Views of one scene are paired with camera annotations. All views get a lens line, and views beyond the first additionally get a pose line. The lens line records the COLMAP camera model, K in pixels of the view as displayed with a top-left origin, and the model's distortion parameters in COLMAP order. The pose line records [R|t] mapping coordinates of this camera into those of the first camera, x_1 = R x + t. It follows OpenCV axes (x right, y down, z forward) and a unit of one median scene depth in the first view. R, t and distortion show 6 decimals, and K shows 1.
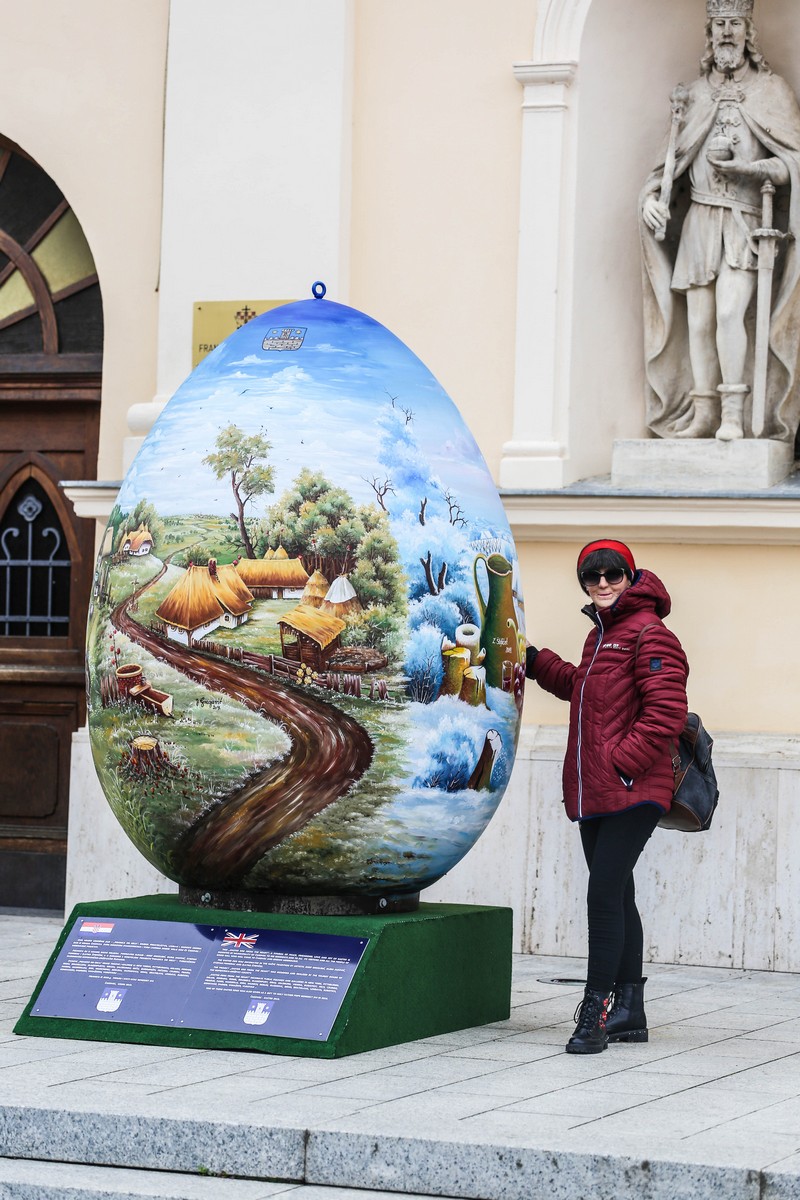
lens RADIAL K [[3456.0, 0, 400.0], [0, 3456.0, 600.0], [0, 0, 1]] dist [0.116066, 1.193605]
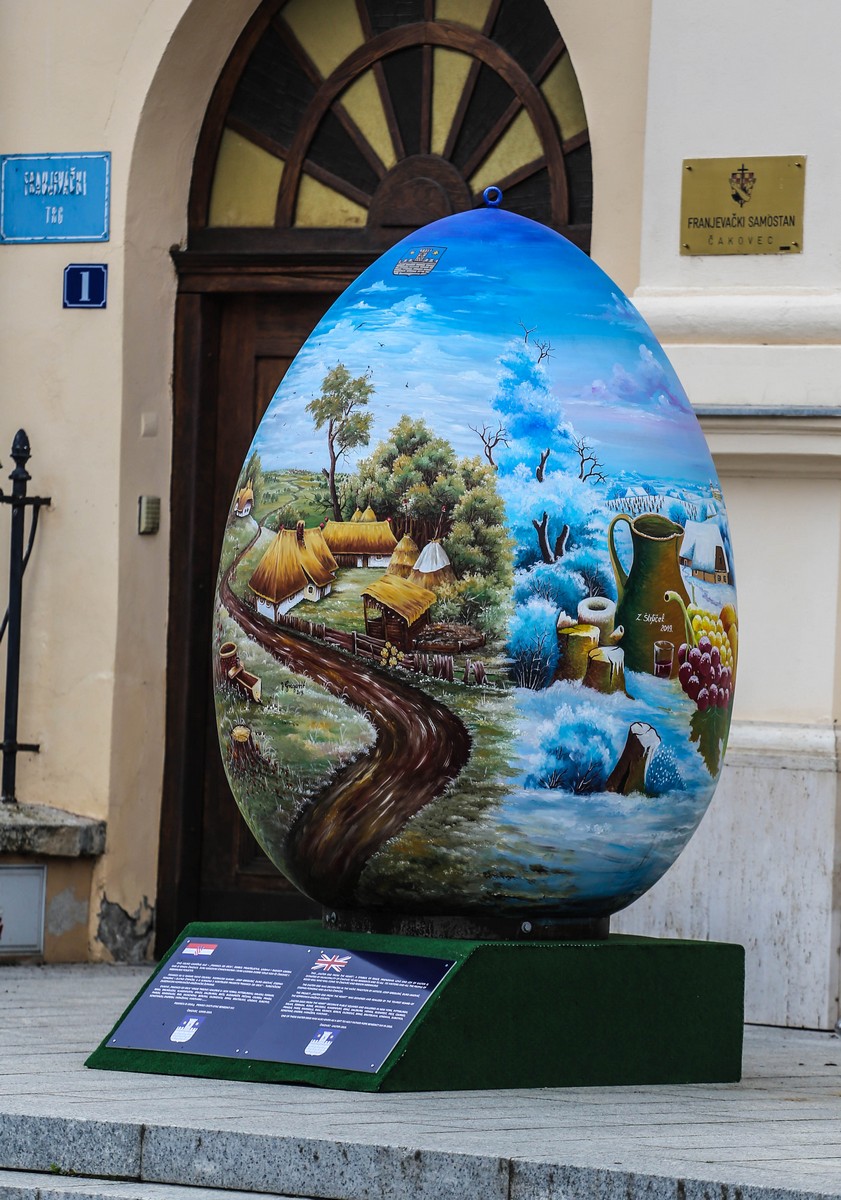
lens RADIAL K [[7184.4, 0, 420.5], [0, 7184.4, 551.3], [0, 0, 1]] dist [1.538856, 4.990456]
pose [[0.951739, 0.000849, -0.306907, 0.527405], [-0.000620, 0.999999, 0.000841, -0.005882], [0.306908, -0.000610, 0.951739, -0.707390]]
